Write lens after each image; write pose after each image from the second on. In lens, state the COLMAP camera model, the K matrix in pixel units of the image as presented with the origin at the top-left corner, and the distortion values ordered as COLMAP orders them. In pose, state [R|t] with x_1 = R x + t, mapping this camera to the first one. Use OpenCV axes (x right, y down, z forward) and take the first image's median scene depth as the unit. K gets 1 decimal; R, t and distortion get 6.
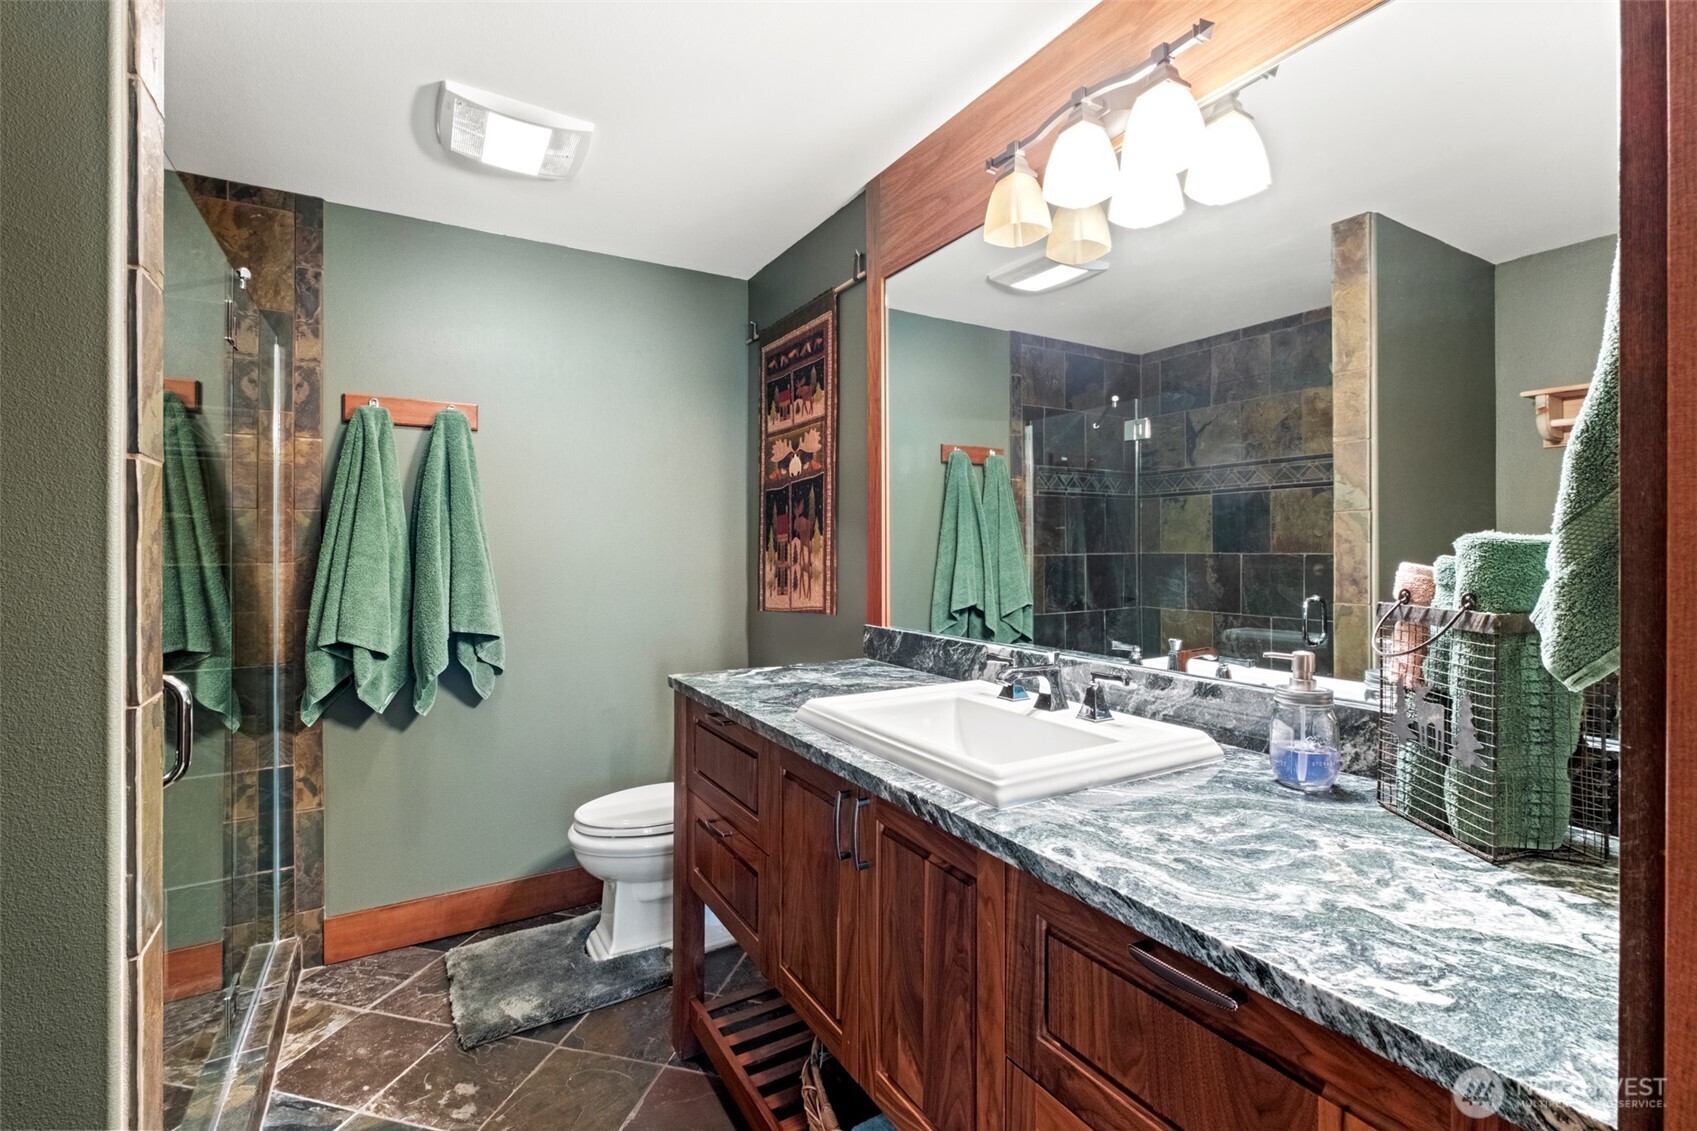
lens RADIAL K [[745.6, 0, 849.4], [0, 745.6, 557.1], [0, 0, 1]] dist [-0.005223, -0.000114]
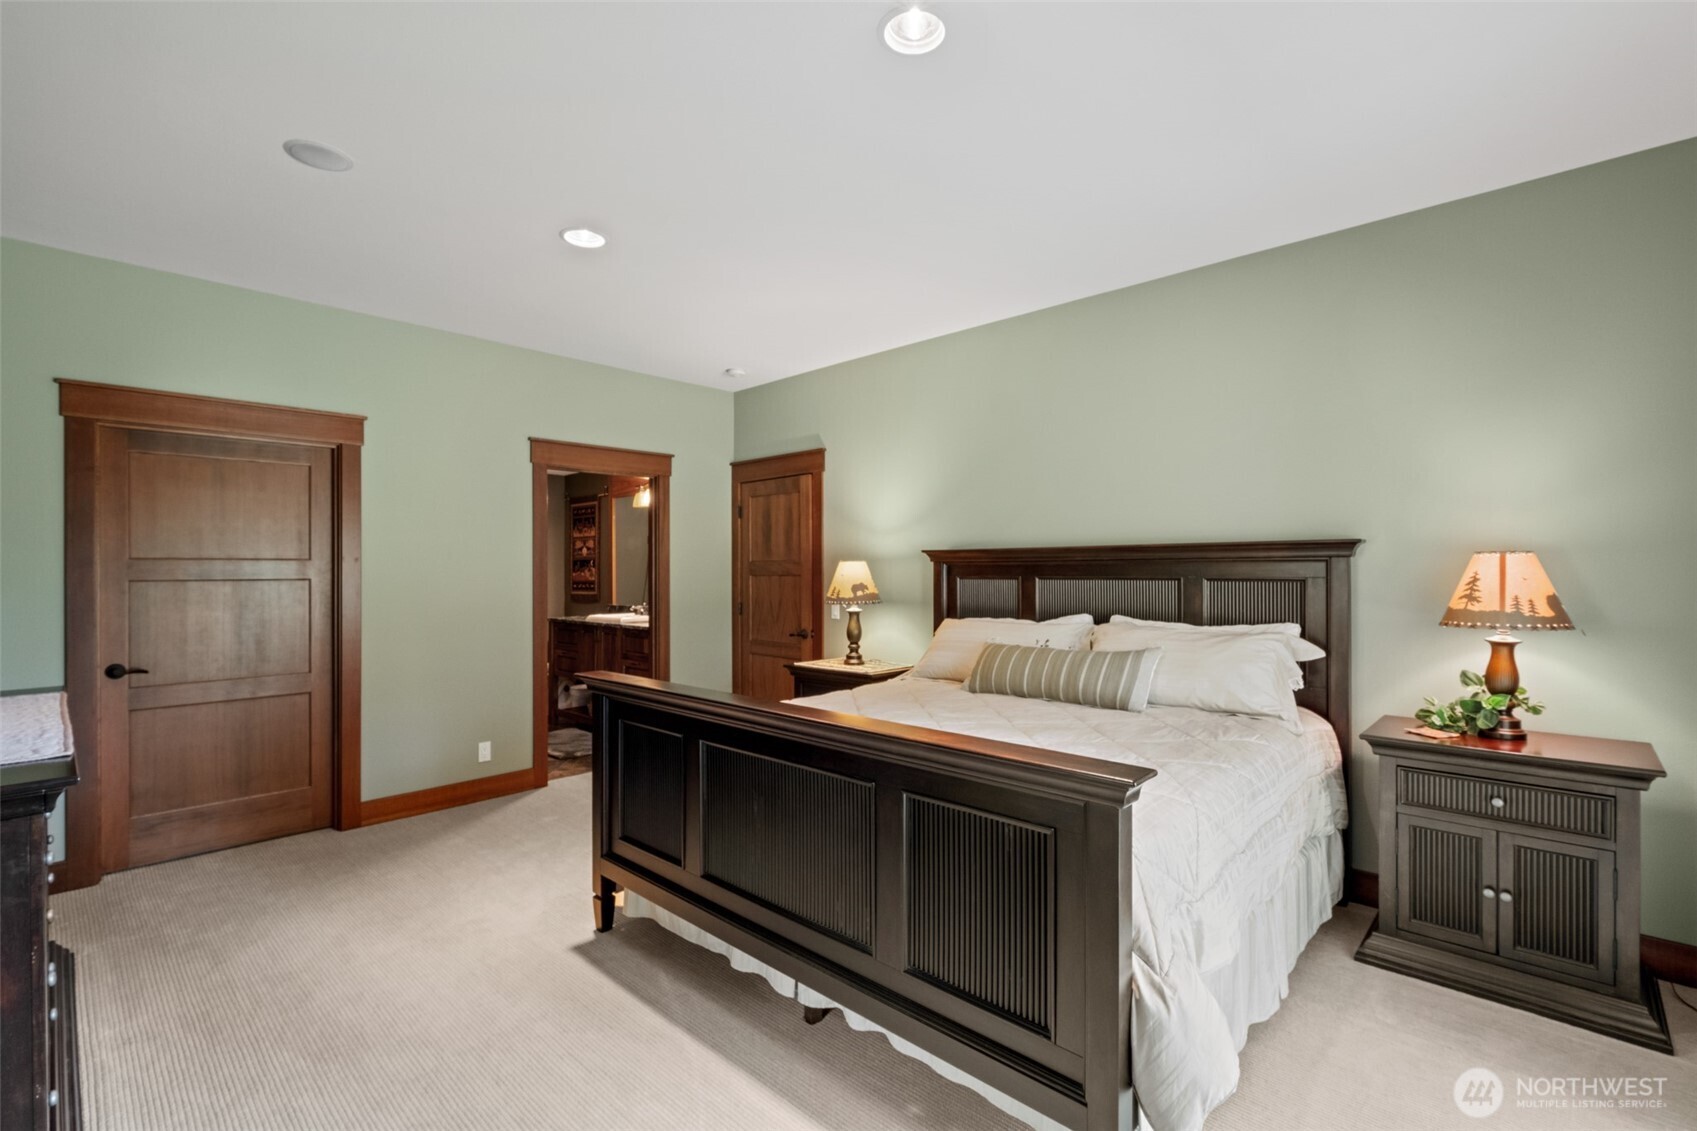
lens RADIAL K [[745.6, 0, 849.2], [0, 745.6, 574.2], [0, 0, 1]] dist [-0.005223, -0.000114]
pose [[0.960167, -0.002171, 0.279418, 0.101269], [0.002154, 0.999998, 0.000369, -0.035506], [-0.279418, 0.000247, 0.960169, -1.989376]]
